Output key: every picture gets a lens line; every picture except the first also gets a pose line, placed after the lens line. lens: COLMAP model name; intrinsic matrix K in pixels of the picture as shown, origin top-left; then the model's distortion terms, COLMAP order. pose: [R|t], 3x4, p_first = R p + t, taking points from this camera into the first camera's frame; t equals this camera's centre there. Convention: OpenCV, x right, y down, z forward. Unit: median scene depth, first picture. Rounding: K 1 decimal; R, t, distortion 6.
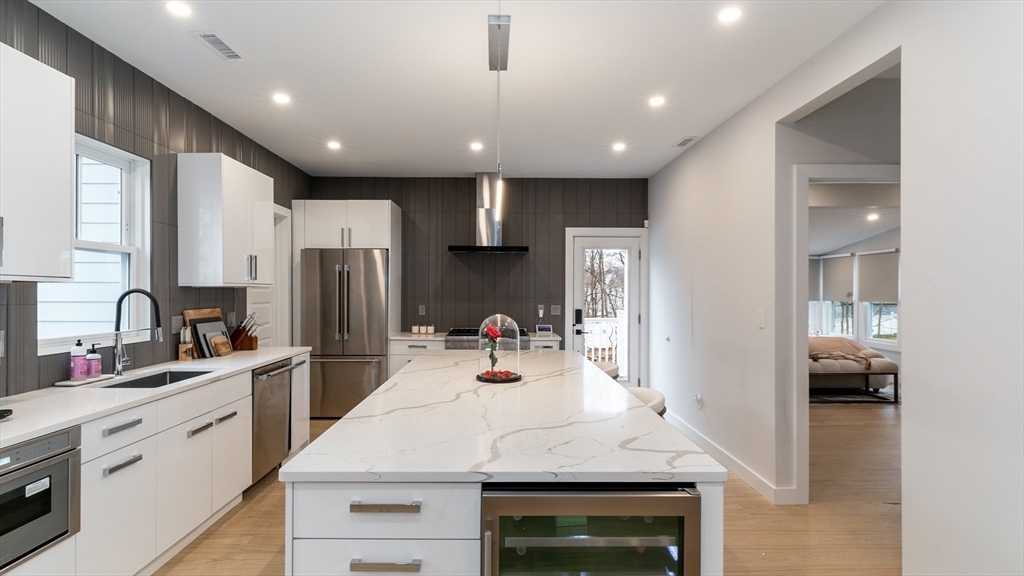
lens RADIAL K [[499.1, 0, 504.6], [0, 499.1, 294.8], [0, 0, 1]] dist [-0.002714, -0.000647]
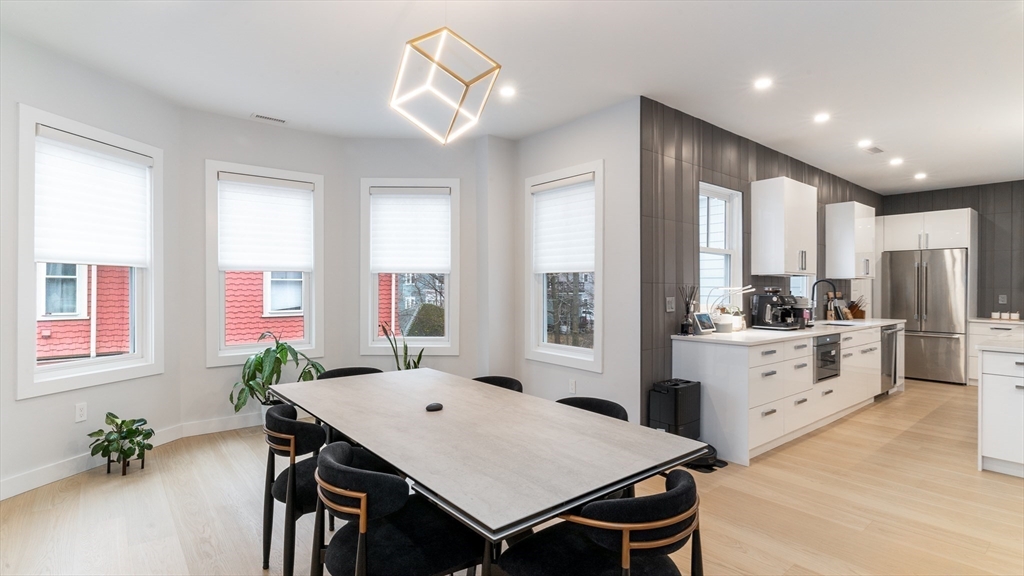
lens RADIAL K [[490.2, 0, 508.2], [0, 490.2, 283.5], [0, 0, 1]] dist [0.003541, -0.000050]
pose [[0.619991, -0.004183, -0.784597, 0.022471], [-0.007449, 0.999909, -0.011216, 0.024671], [0.784573, 0.012798, 0.619904, -0.866146]]
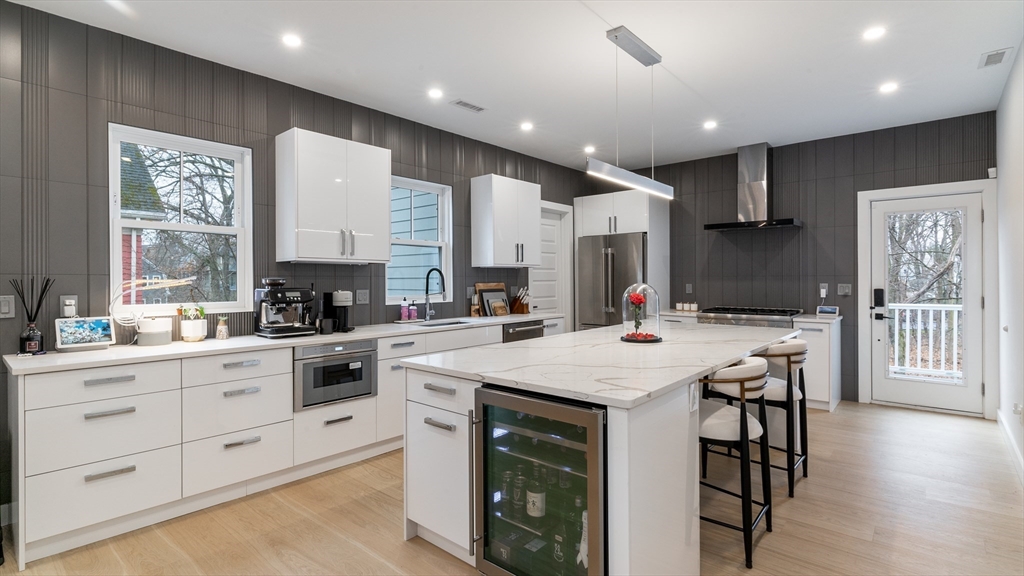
lens RADIAL K [[490.2, 0, 508.2], [0, 490.2, 283.5], [0, 0, 1]] dist [0.003541, -0.000050]
pose [[0.746512, -0.000545, -0.665371, 0.352117], [0.003126, 0.999991, 0.002689, 0.024723], [0.665364, -0.004087, 0.746508, -0.022571]]
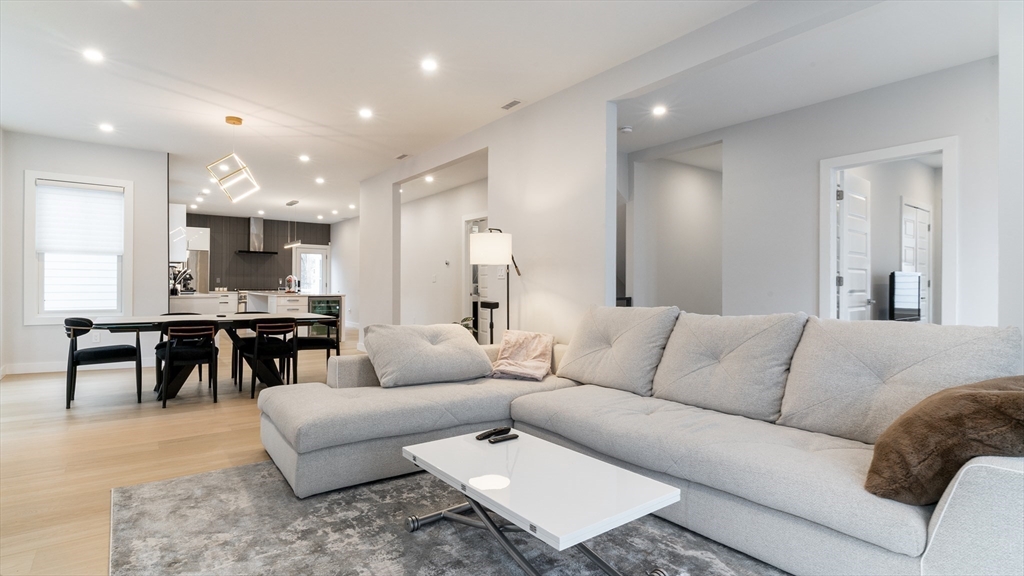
lens RADIAL K [[502.9, 0, 511.8], [0, 502.9, 277.0], [0, 0, 1]] dist [-0.001054, -0.000214]
pose [[0.801903, 0.013120, 0.597310, -0.651116], [-0.001974, 0.999812, -0.019311, 0.082868], [-0.597450, 0.014306, 0.801778, -2.080694]]
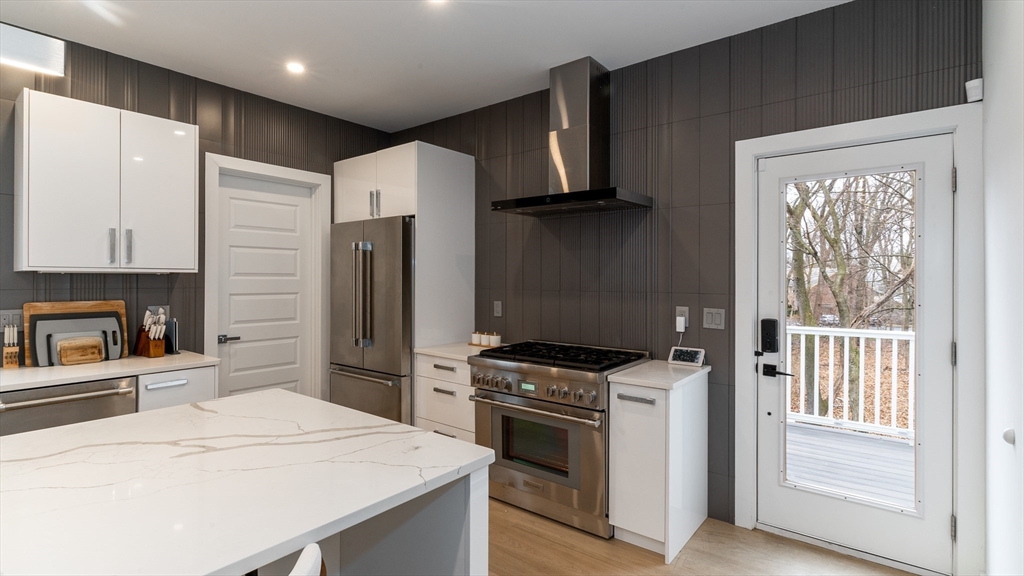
lens RADIAL K [[492.9, 0, 509.9], [0, 492.9, 282.1], [0, 0, 1]] dist [-0.000176, 0.000208]
pose [[0.773322, 0.003451, -0.634004, 0.378190], [-0.005350, 0.999985, -0.001082, -0.003927], [0.633991, 0.004229, 0.773329, 0.776749]]
